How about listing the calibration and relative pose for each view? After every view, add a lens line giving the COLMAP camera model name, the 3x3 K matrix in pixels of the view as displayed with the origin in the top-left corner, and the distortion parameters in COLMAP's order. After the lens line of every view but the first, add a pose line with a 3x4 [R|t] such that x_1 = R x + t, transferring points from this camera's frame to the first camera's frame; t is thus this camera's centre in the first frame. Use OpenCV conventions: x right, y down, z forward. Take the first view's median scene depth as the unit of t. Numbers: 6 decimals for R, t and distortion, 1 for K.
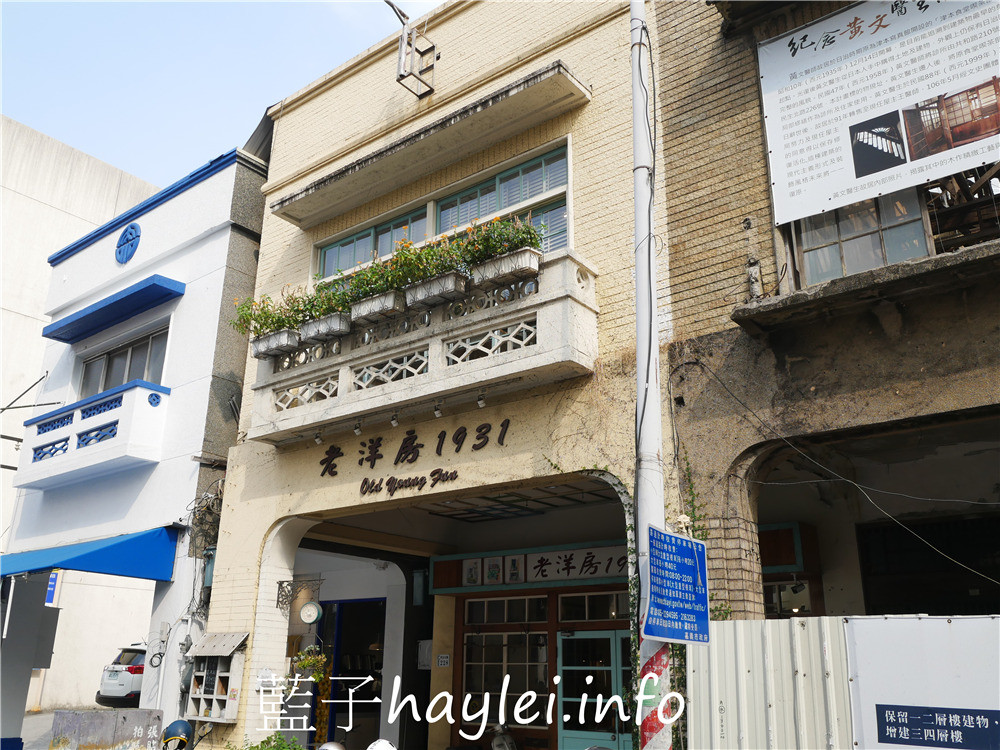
lens RADIAL K [[855.8, 0, 500.0], [0, 855.8, 375.0], [0, 0, 1]] dist [-0.015499, 0.003238]
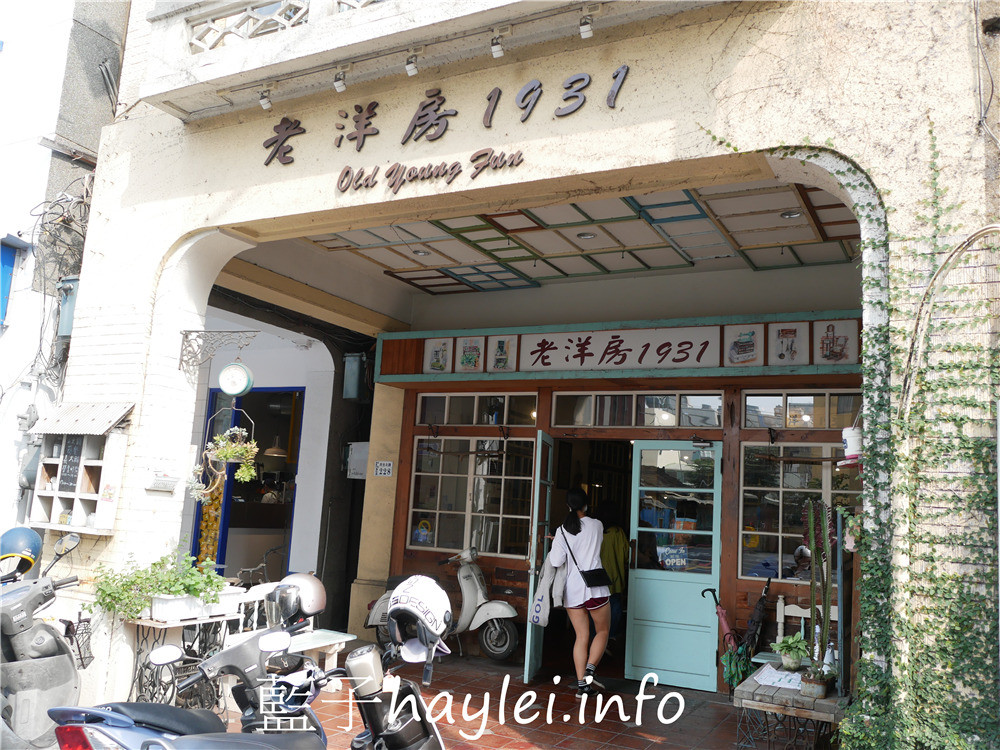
lens RADIAL K [[855.8, 0, 500.0], [0, 855.8, 375.0], [0, 0, 1]] dist [-0.015499, 0.003238]
pose [[0.982739, 0.073570, 0.169742, -0.134644], [-0.104276, 0.978168, 0.179759, 0.137244], [-0.152812, -0.194356, 0.968955, 0.339699]]
